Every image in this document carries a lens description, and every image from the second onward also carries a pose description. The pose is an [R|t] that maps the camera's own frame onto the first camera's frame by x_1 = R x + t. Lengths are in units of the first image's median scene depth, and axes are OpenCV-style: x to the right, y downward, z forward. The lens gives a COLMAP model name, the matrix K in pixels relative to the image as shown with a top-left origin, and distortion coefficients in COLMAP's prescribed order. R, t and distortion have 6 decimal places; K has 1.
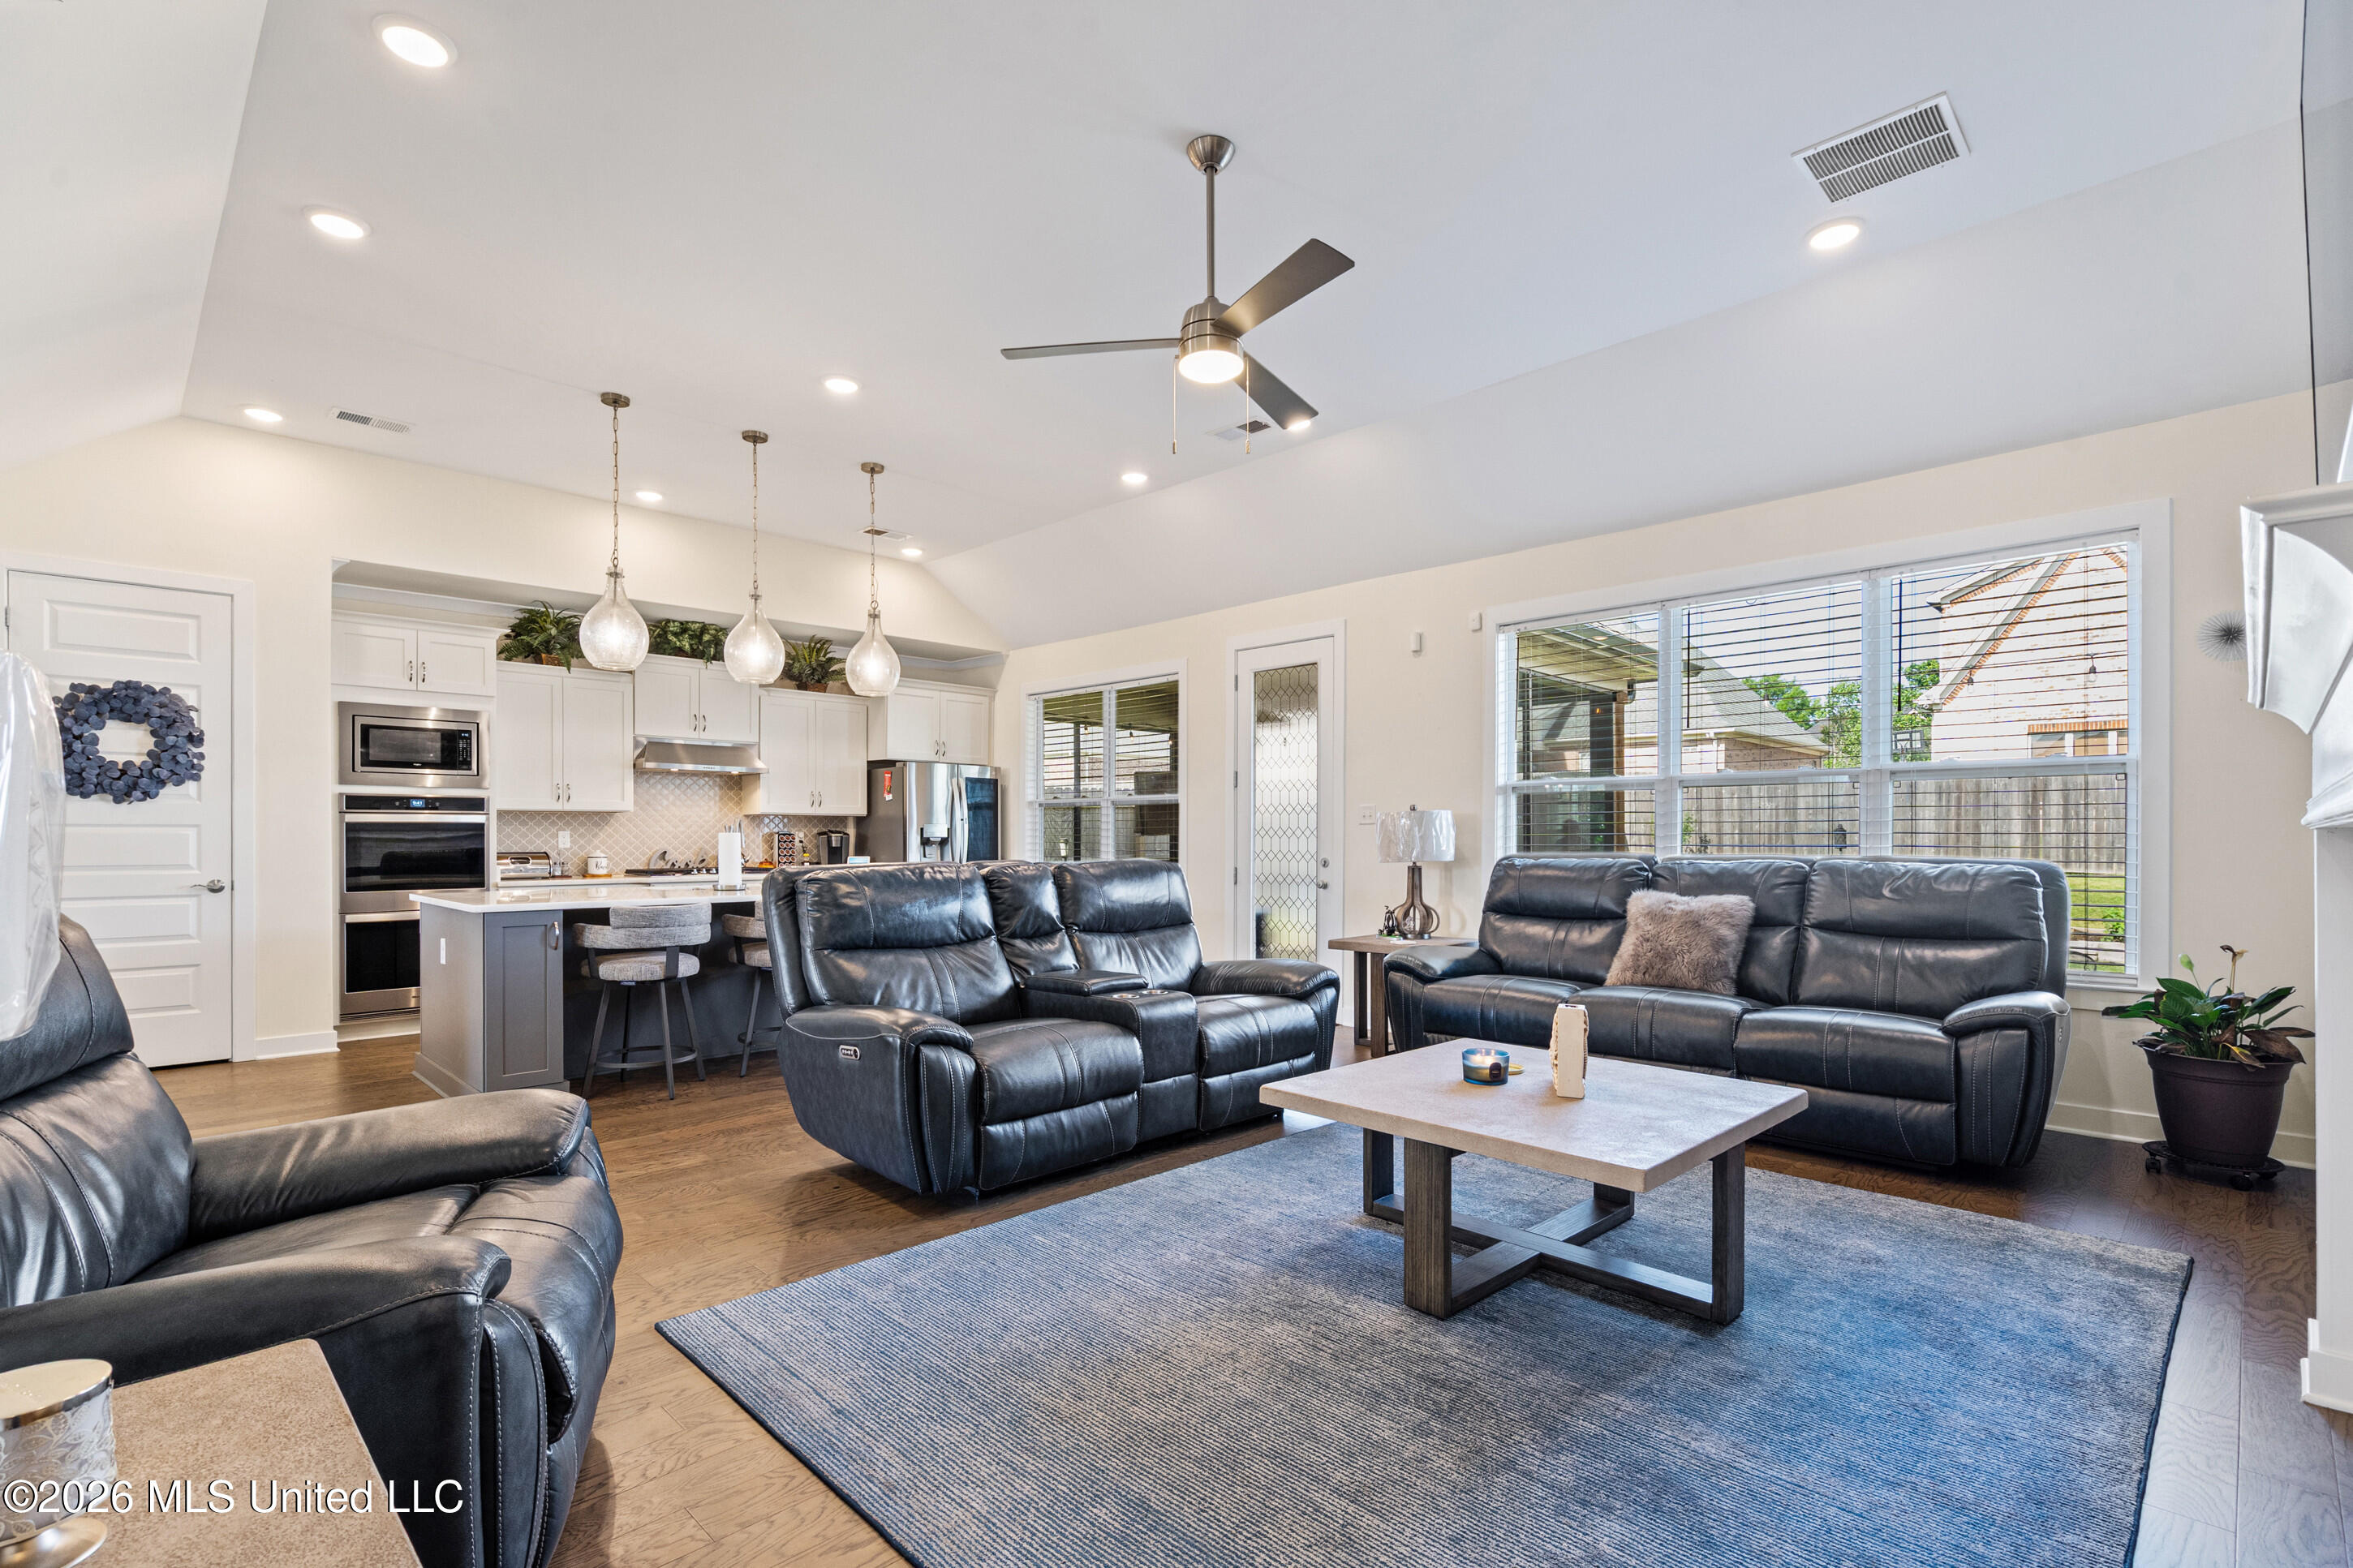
lens RADIAL K [[1085.3, 0, 1157.0], [0, 1085.3, 837.1], [0, 0, 1]] dist [-0.003982, 0.001369]
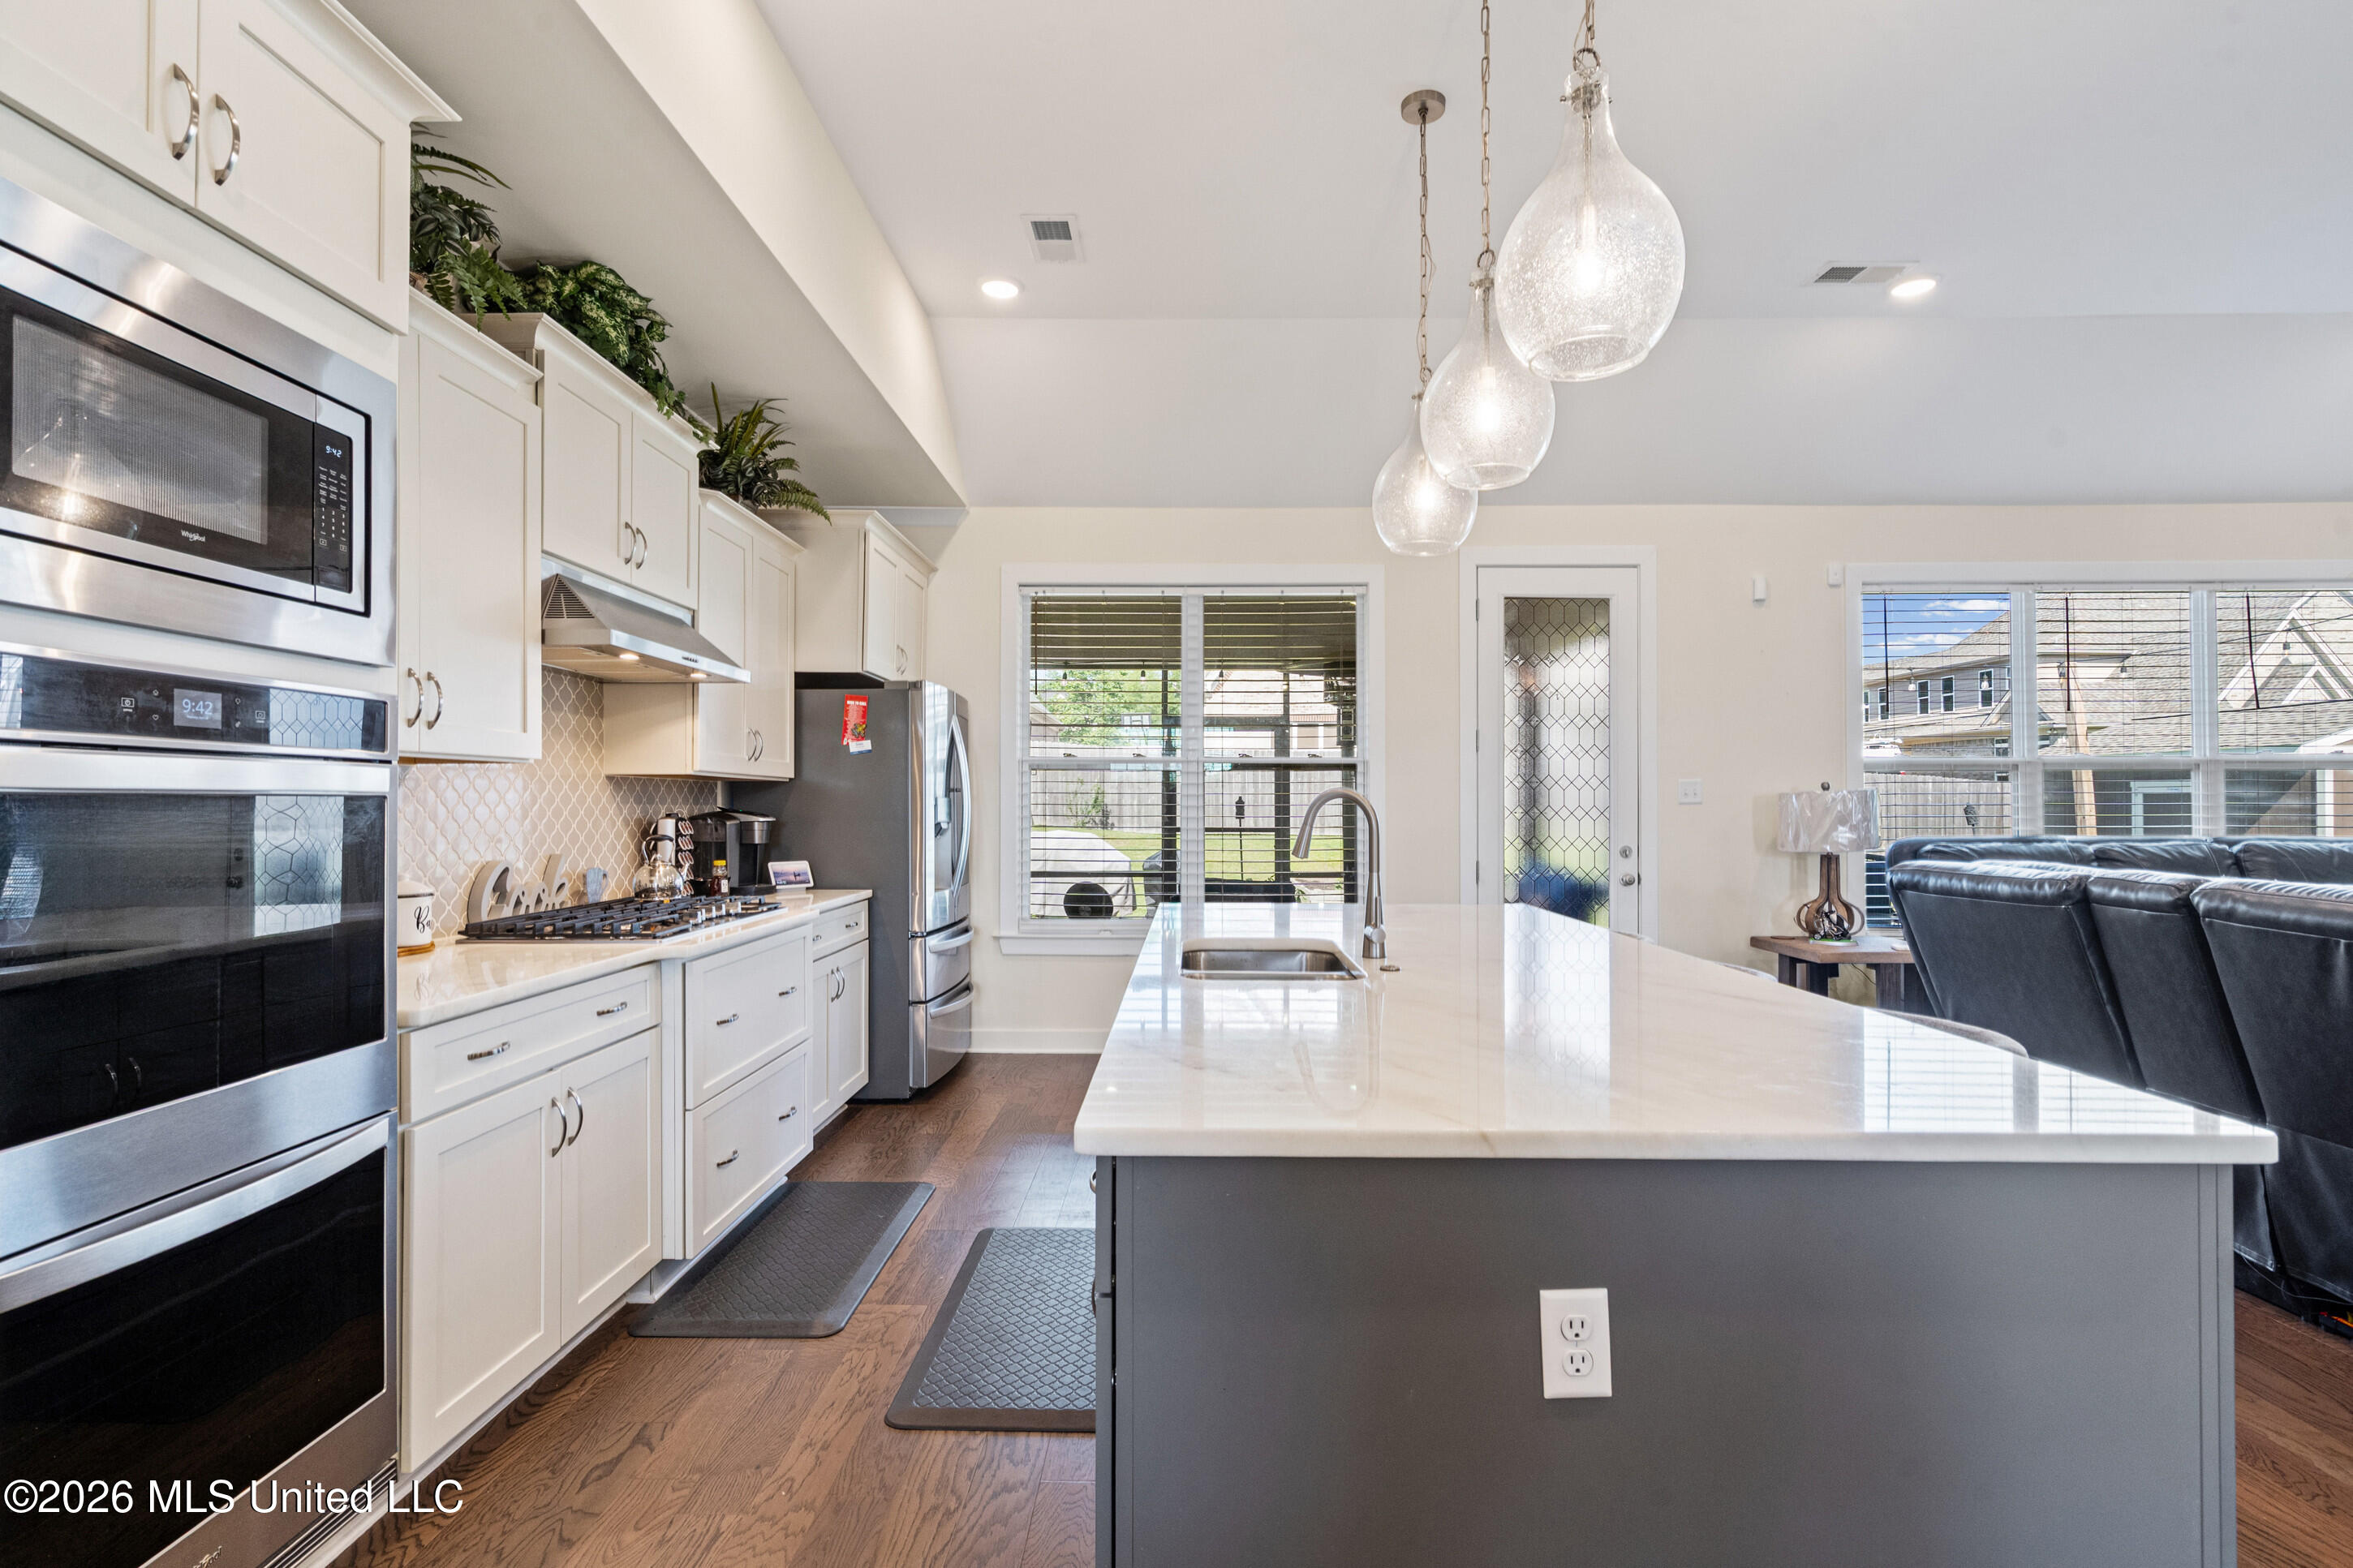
lens RADIAL K [[1134.3, 0, 1171.5], [0, 1134.3, 789.2], [0, 0, 1]] dist [0.013514, -0.000107]
pose [[0.707881, 0.009375, 0.706269, -0.610605], [0.001063, 0.999897, -0.014338, -0.009235], [-0.706331, 0.010901, 0.707798, 0.594029]]
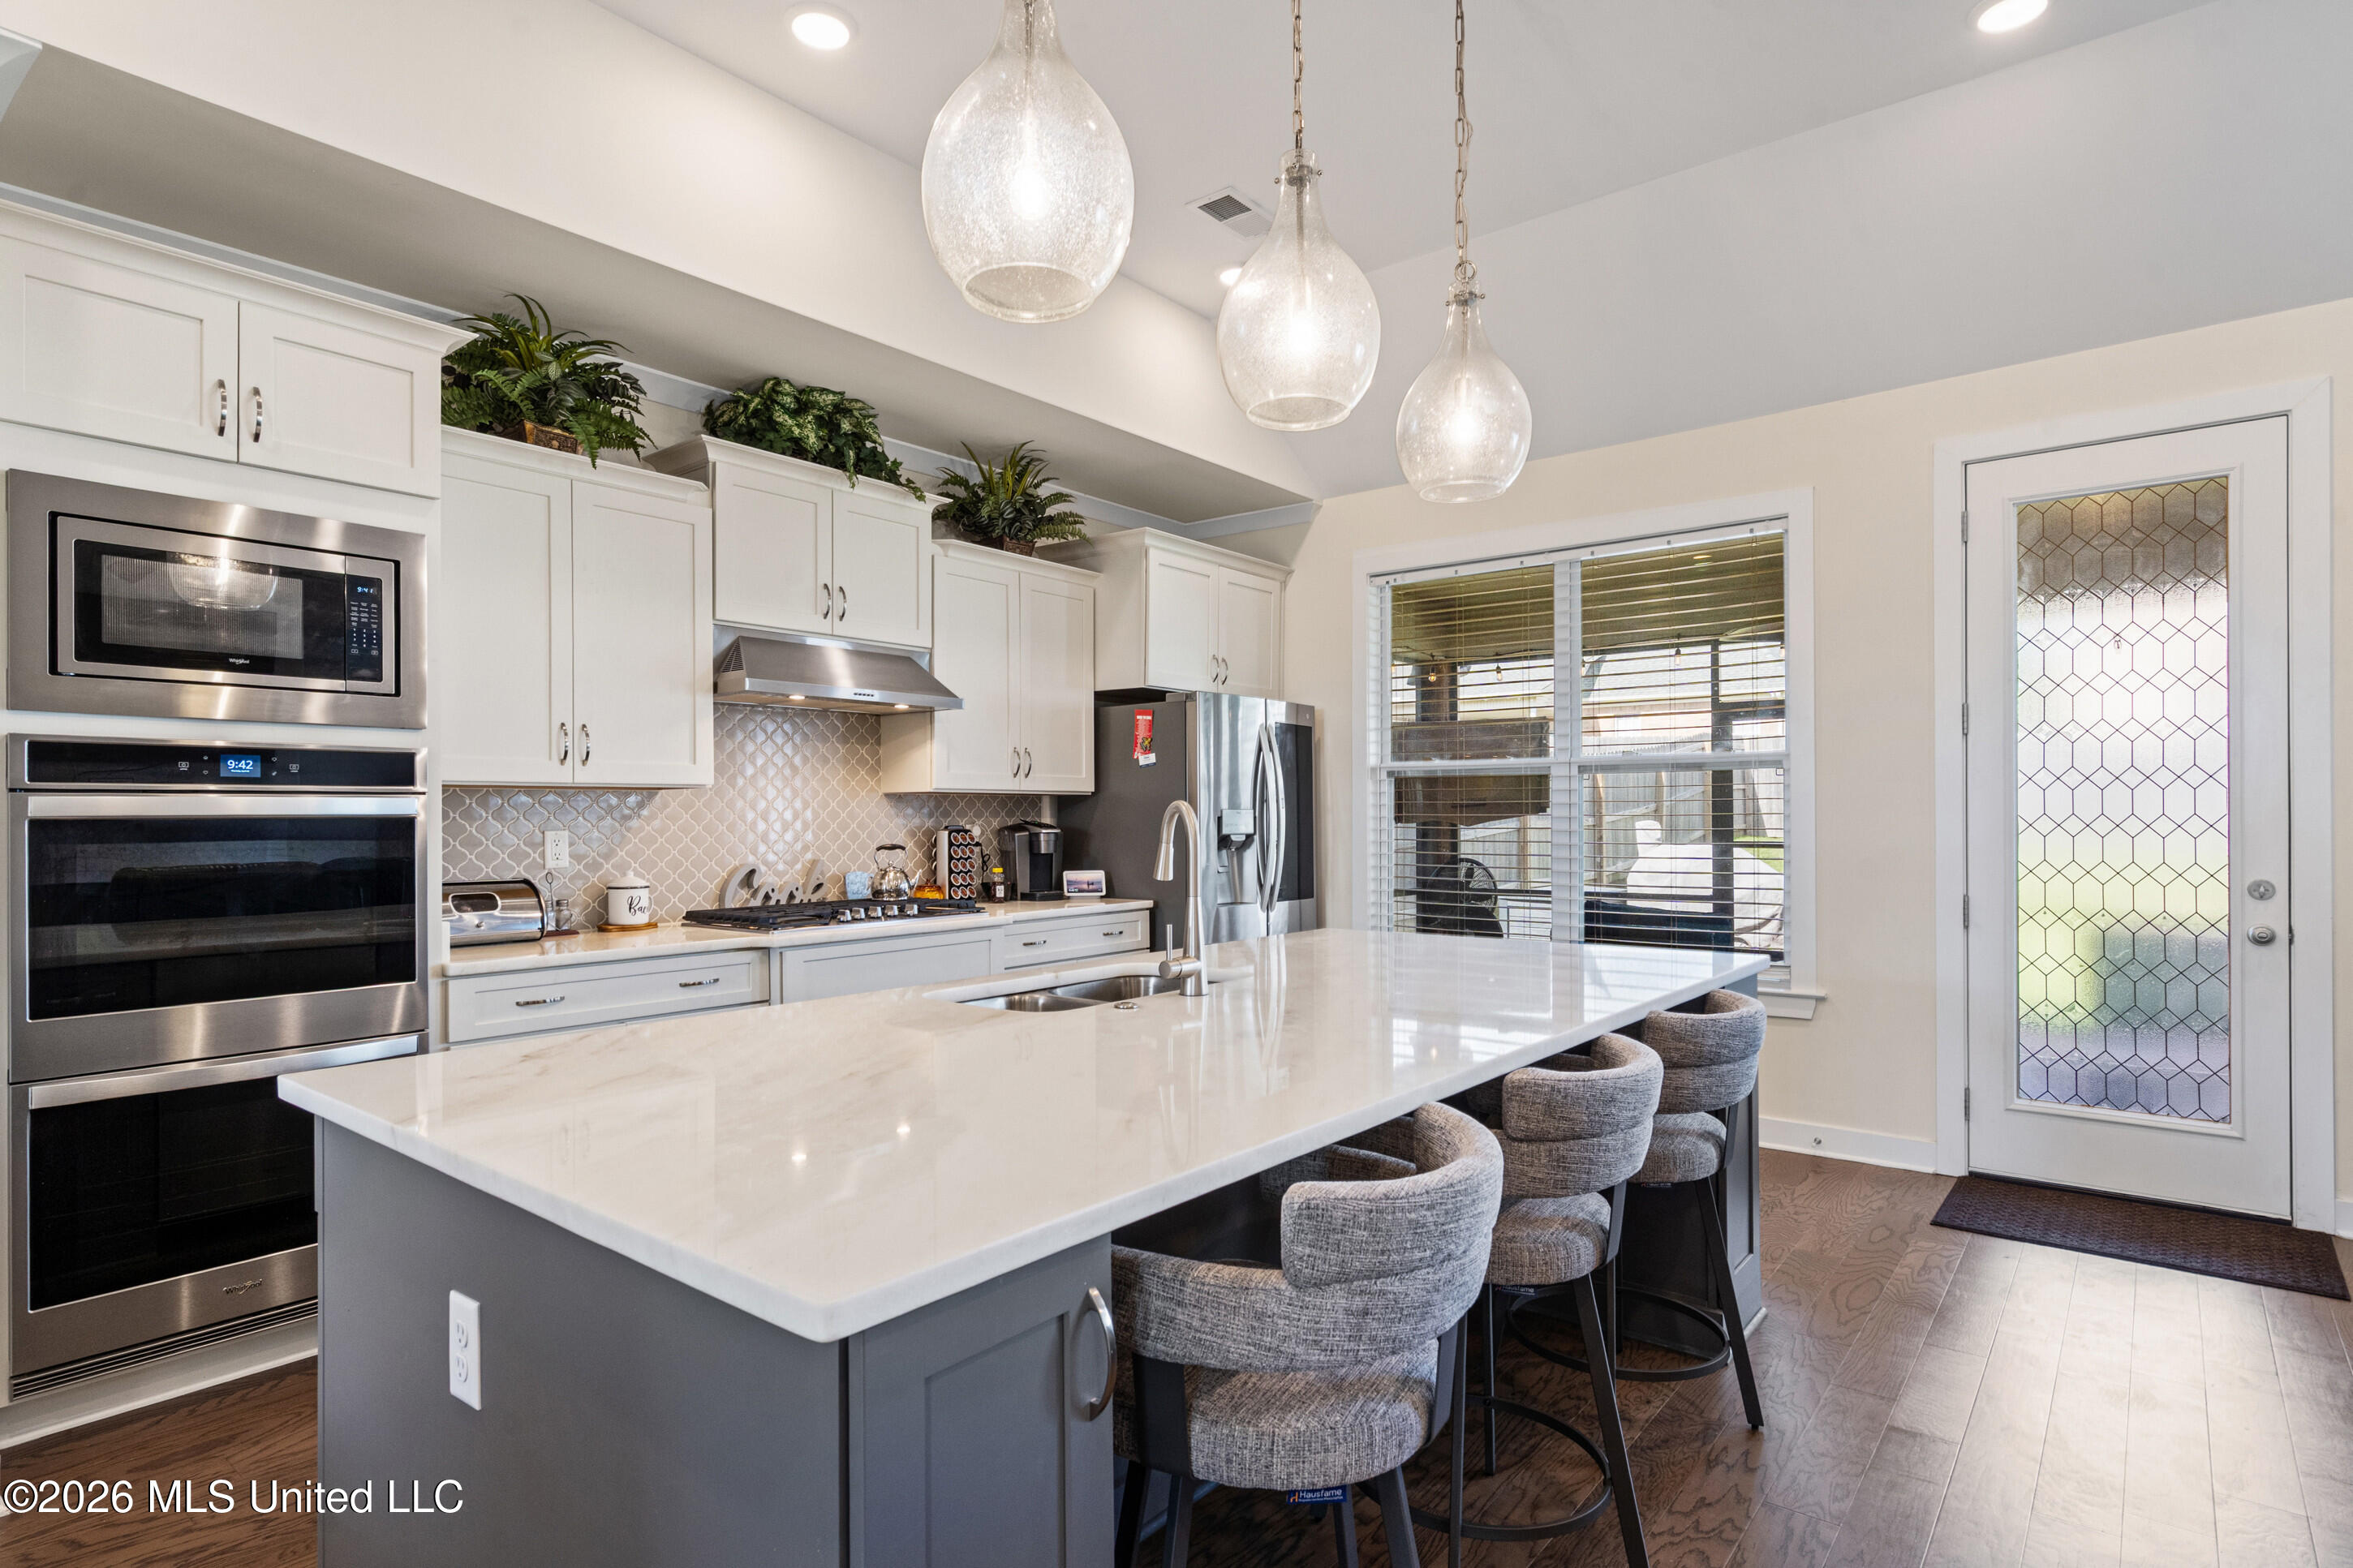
lens RADIAL K [[1223.3, 0, 1159.5], [0, 1223.3, 807.6], [0, 0, 1]] dist [-0.002192, 0.002372]
pose [[0.993909, -0.004505, 0.110112, -0.357763], [0.005217, 0.999967, -0.006175, -0.010759], [-0.110080, 0.006711, 0.993900, 0.472685]]
